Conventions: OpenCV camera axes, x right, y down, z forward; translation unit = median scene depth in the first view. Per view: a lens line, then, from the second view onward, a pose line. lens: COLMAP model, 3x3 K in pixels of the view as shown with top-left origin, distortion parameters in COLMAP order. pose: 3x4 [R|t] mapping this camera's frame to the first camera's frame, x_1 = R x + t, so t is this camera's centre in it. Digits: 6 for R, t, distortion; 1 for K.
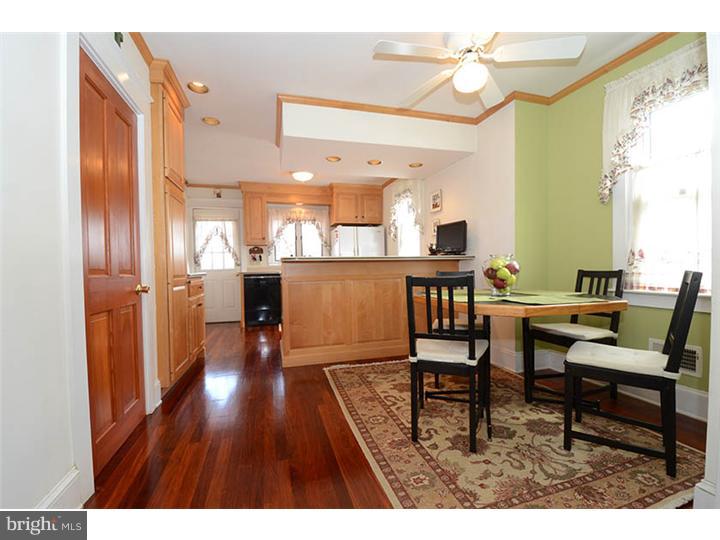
lens RADIAL K [[316.6, 0, 359.9], [0, 316.6, 274.2], [0, 0, 1]] dist [0.034731, -0.027076]
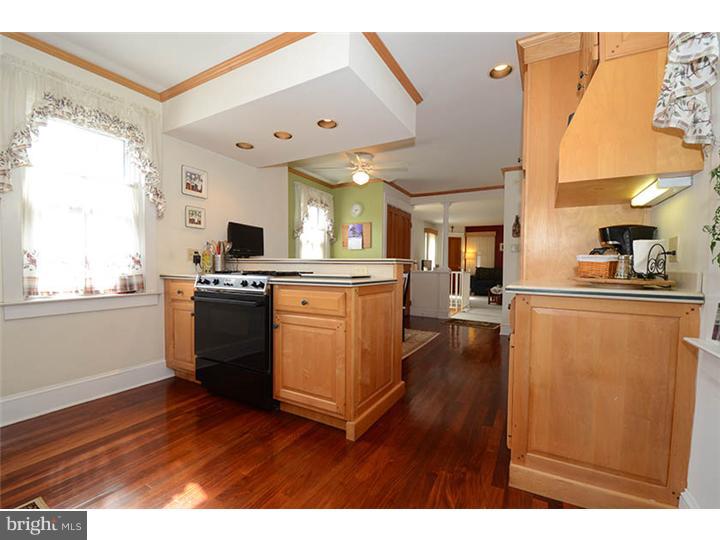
lens RADIAL K [[316.6, 0, 359.9], [0, 316.6, 274.2], [0, 0, 1]] dist [0.034731, -0.027076]
pose [[-0.699069, -0.014025, 0.714917, -1.656926], [0.012629, 0.999410, 0.031955, -0.096344], [-0.714943, 0.031367, -0.698479, 3.636857]]
